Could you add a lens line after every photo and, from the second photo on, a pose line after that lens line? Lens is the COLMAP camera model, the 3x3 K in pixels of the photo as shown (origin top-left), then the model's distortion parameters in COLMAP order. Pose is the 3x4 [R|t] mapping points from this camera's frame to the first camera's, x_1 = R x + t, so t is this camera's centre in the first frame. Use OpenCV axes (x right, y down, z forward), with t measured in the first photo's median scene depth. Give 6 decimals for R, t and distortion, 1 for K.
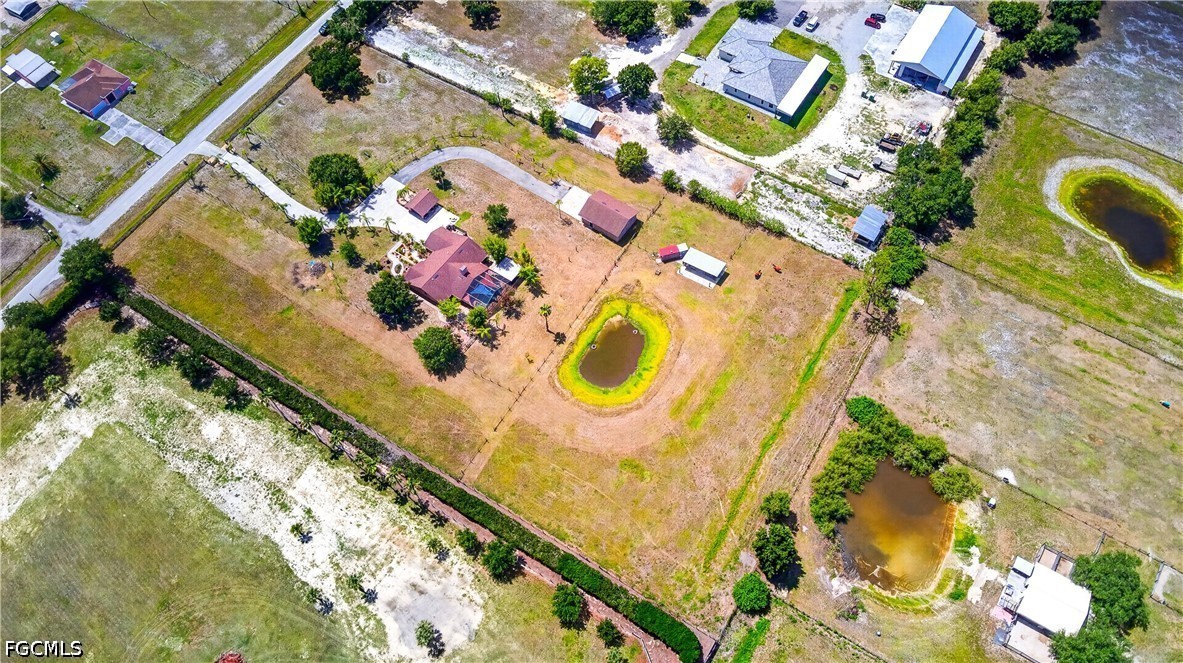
lens RADIAL K [[884.6, 0, 591.5], [0, 884.6, 331.5], [0, 0, 1]] dist [-0.000538, -0.003610]
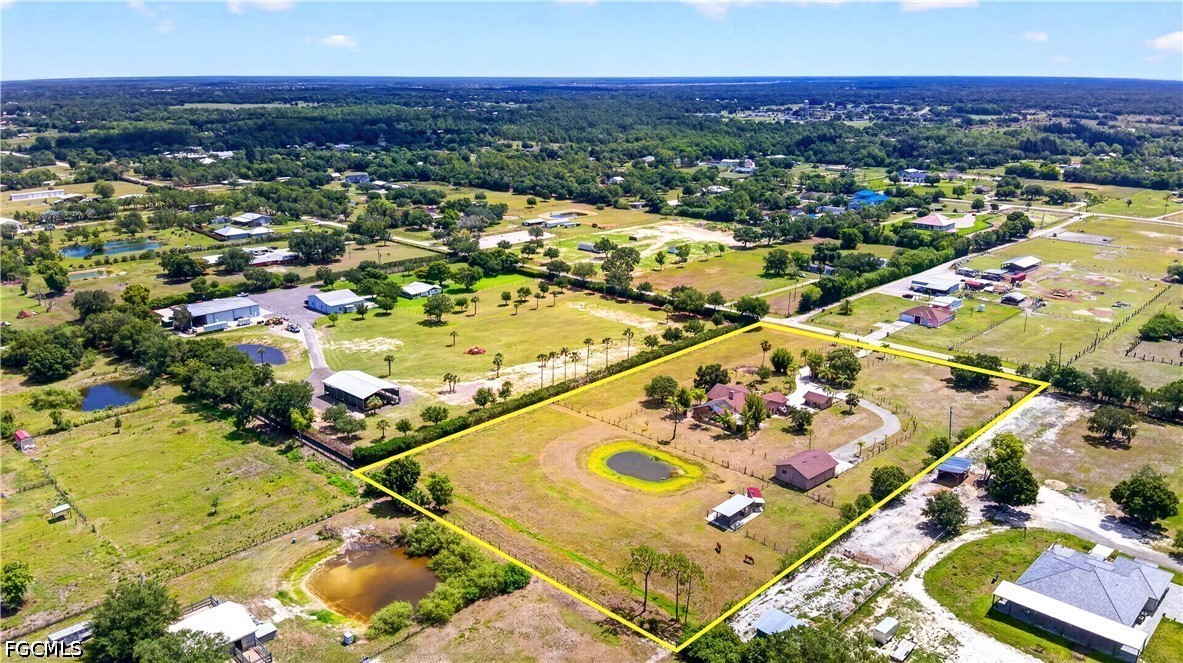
lens RADIAL K [[884.6, 0, 591.5], [0, 884.6, 331.5], [0, 0, 1]] dist [-0.000538, -0.003610]
pose [[-0.220034, 0.284456, -0.933097, 0.857855], [-0.837549, 0.435292, 0.330202, -0.300559], [0.500097, 0.854170, 0.142467, 0.608724]]
